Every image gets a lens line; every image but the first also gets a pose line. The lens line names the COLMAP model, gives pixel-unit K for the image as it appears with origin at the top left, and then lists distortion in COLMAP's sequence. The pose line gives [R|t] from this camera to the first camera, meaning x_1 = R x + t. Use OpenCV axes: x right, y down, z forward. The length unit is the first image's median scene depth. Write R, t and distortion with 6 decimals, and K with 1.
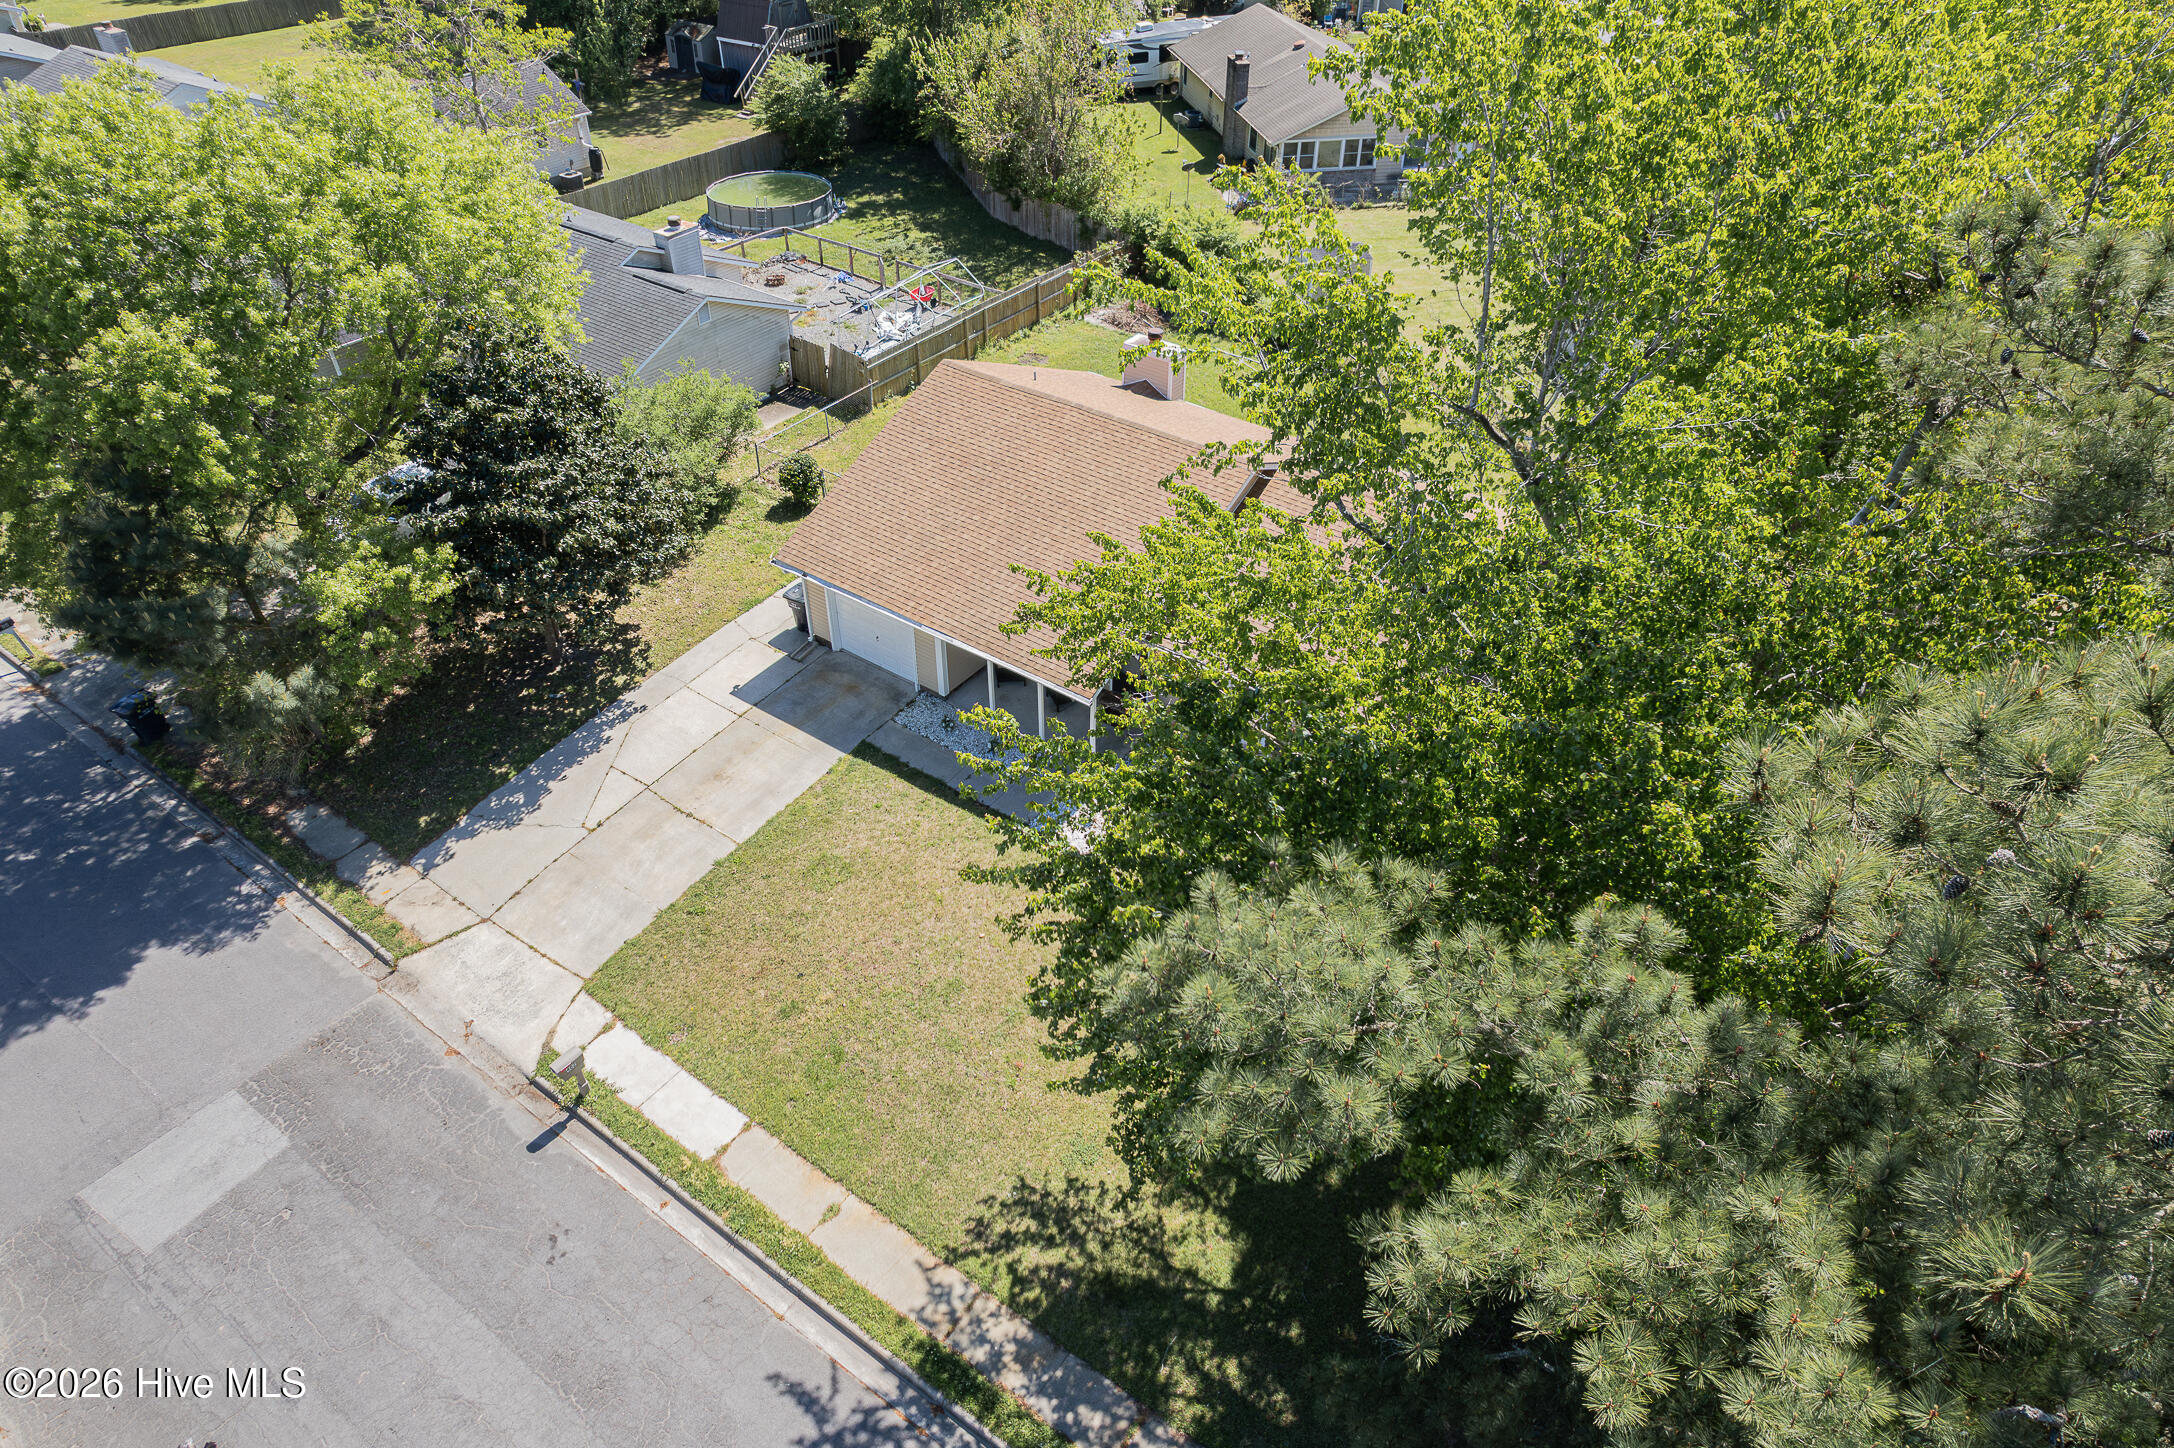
lens RADIAL K [[1392.4, 0, 1093.7], [0, 1392.4, 727.7], [0, 0, 1]] dist [-0.101281, 0.120580]
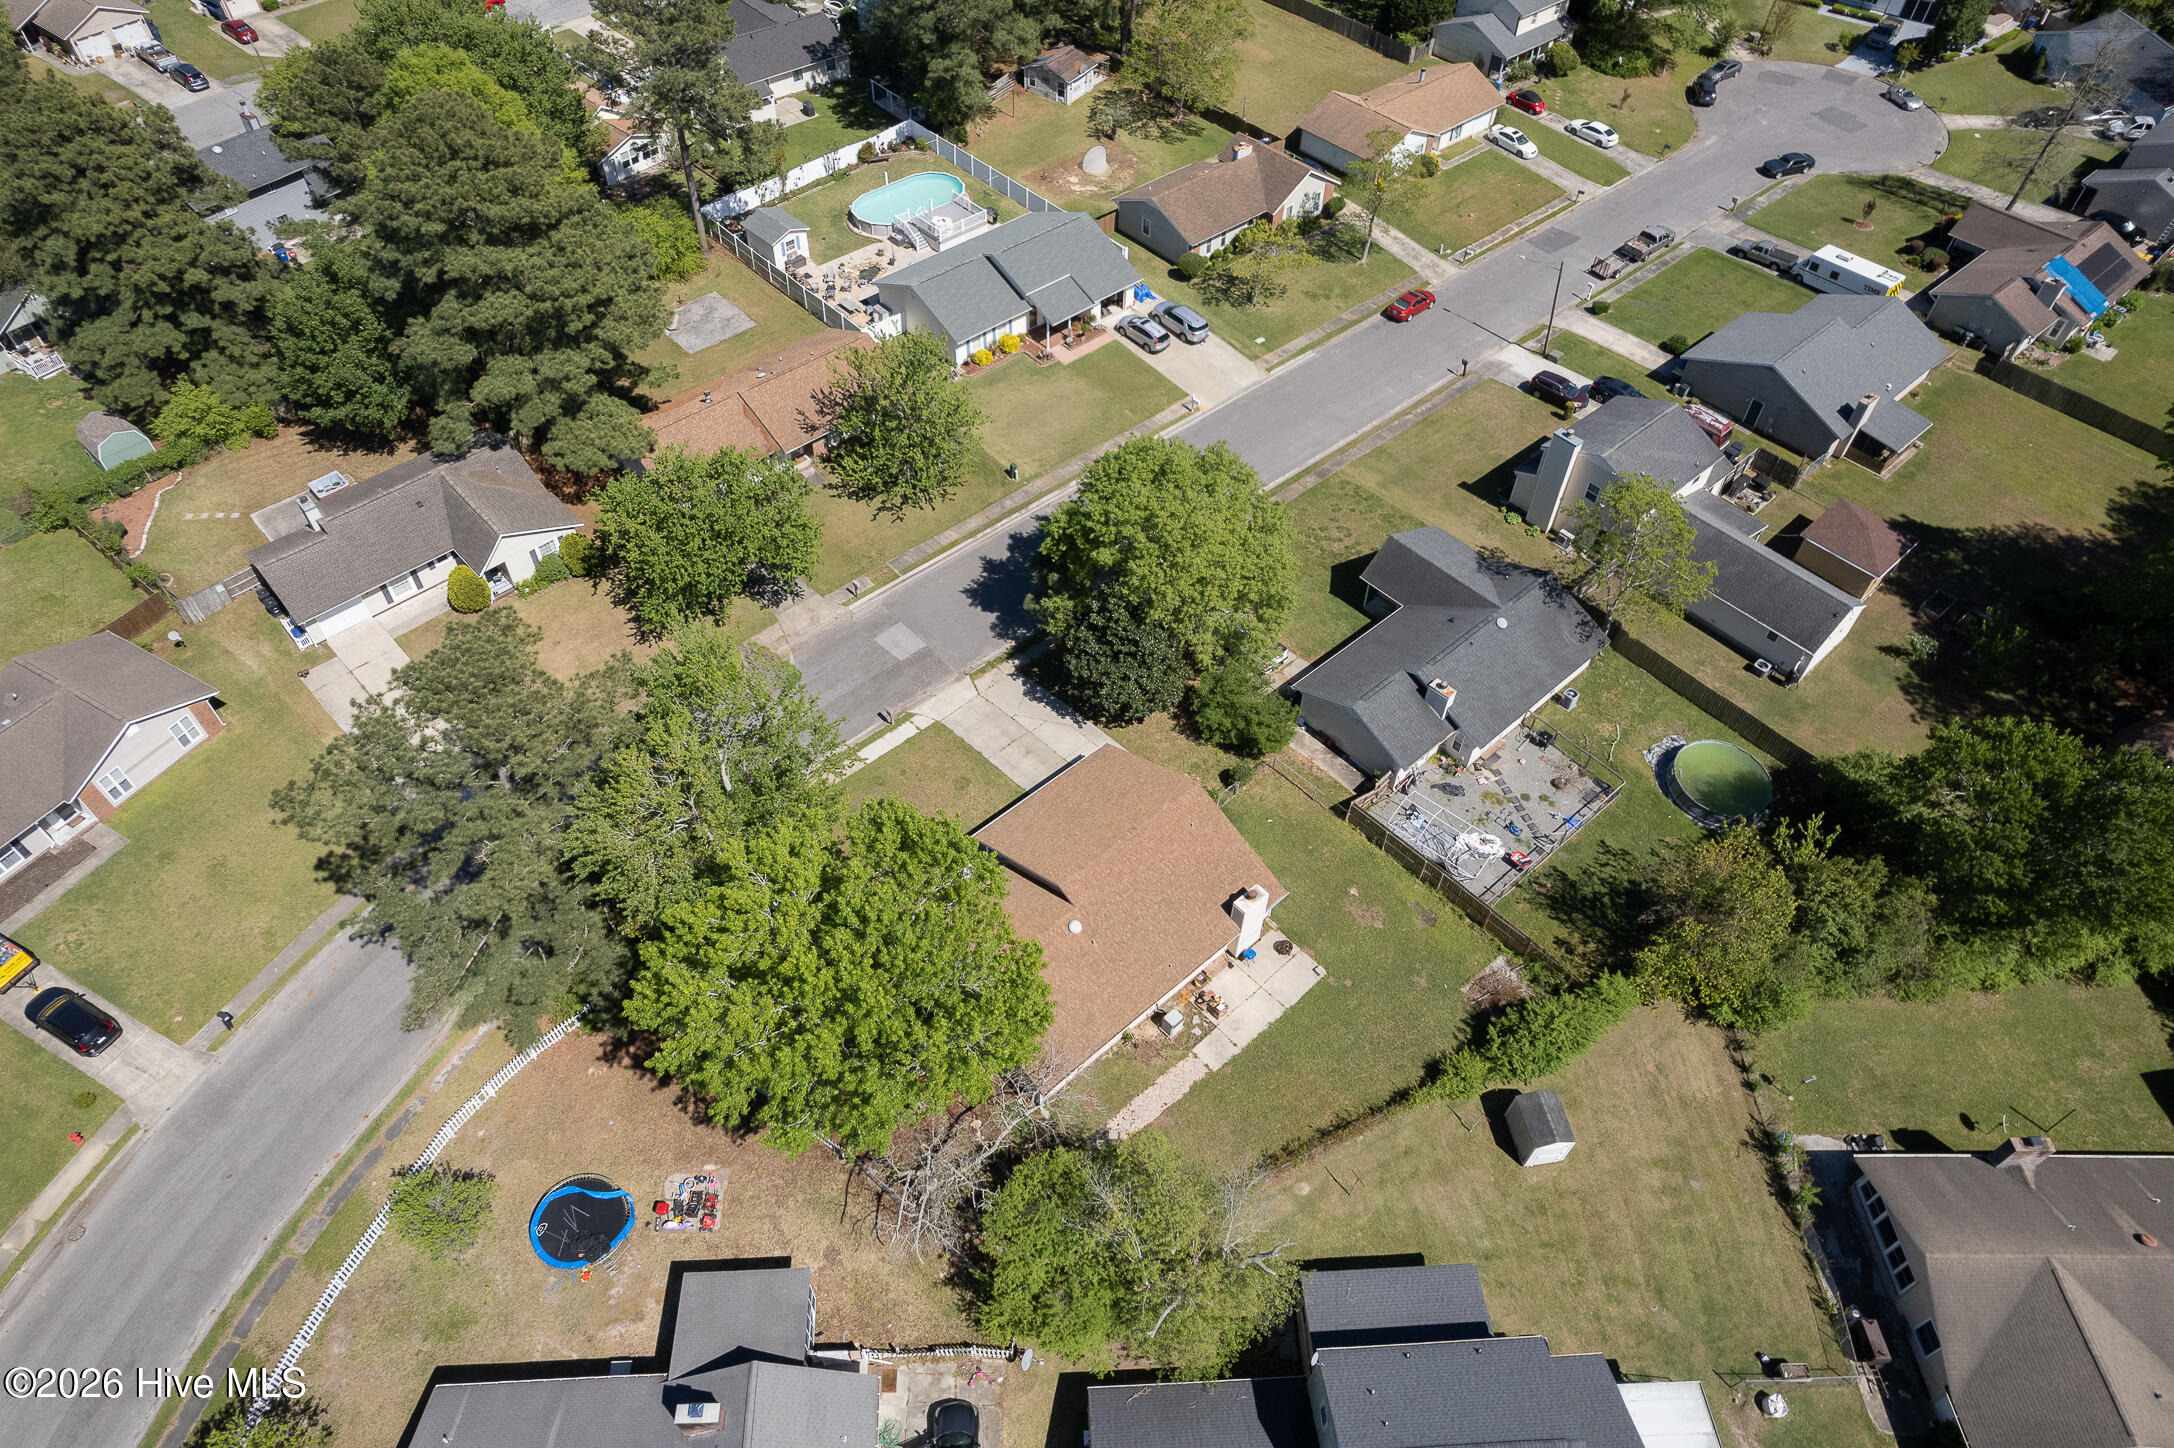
lens RADIAL K [[1380.3, 0, 1089.8], [0, 1380.3, 736.0], [0, 0, 1]] dist [-0.077854, 0.087399]
pose [[-0.200983, 0.739022, -0.643003, 1.396196], [-0.627327, 0.407044, 0.663910, -1.846925], [0.752374, 0.536807, 0.381799, 0.128624]]
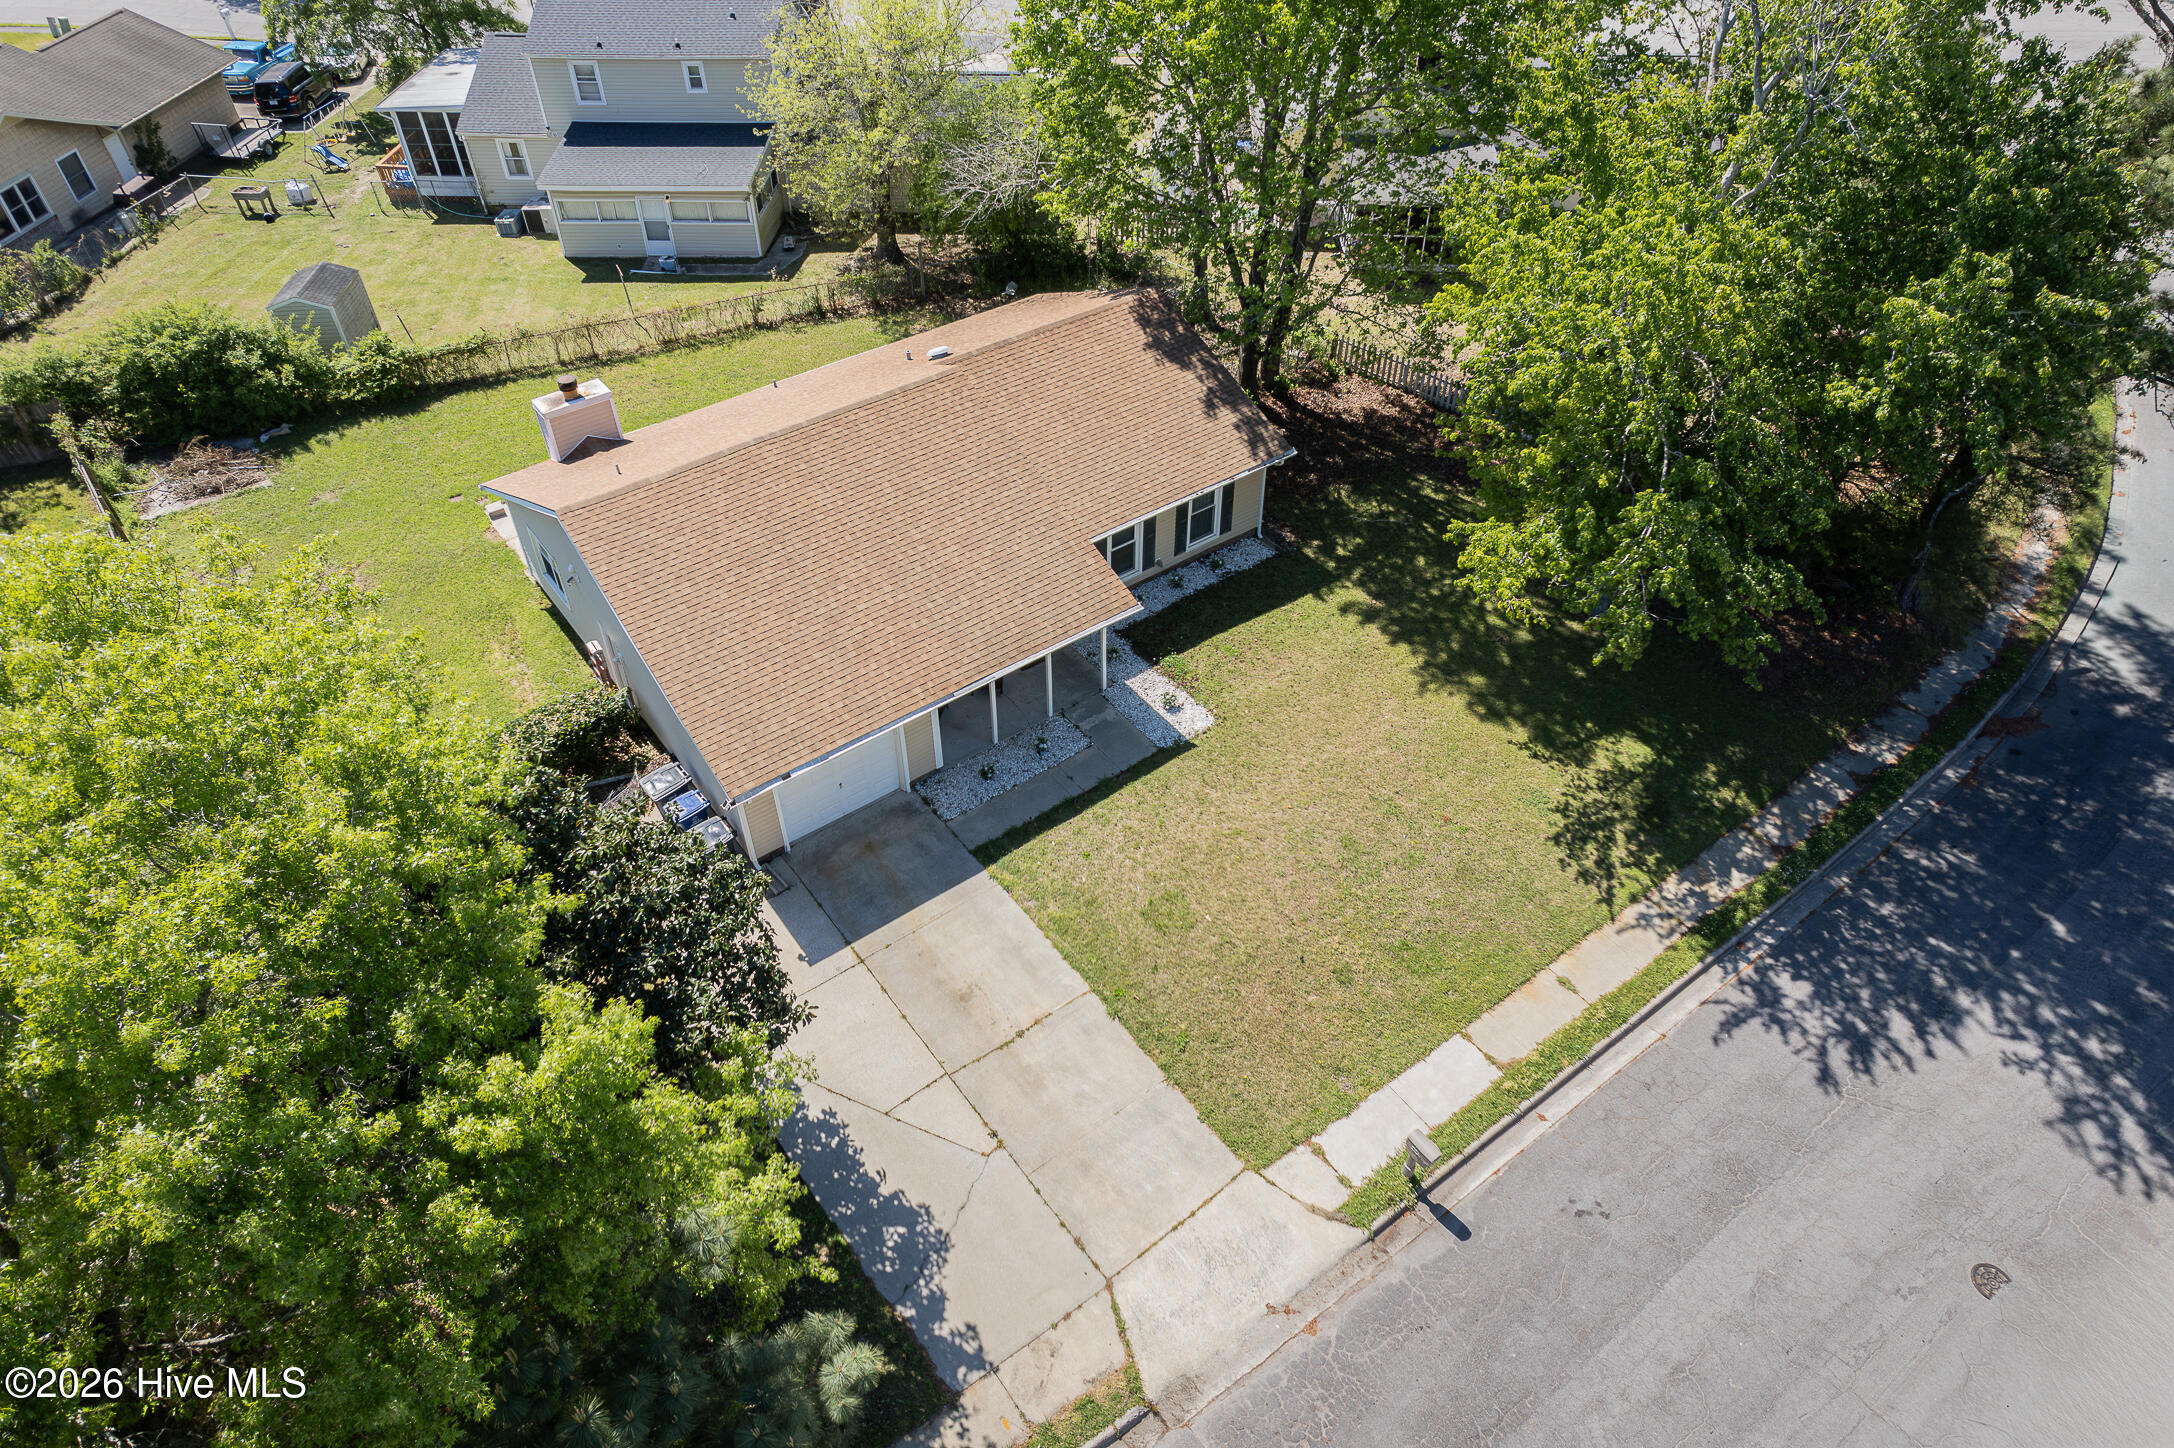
lens RADIAL K [[1380.3, 0, 1089.8], [0, 1380.3, 736.0], [0, 0, 1]] dist [-0.077854, 0.087399]
pose [[0.296160, -0.662167, 0.688349, -0.761064], [0.603500, 0.688324, 0.402489, -0.377033], [-0.740322, 0.296217, 0.603472, 0.456401]]
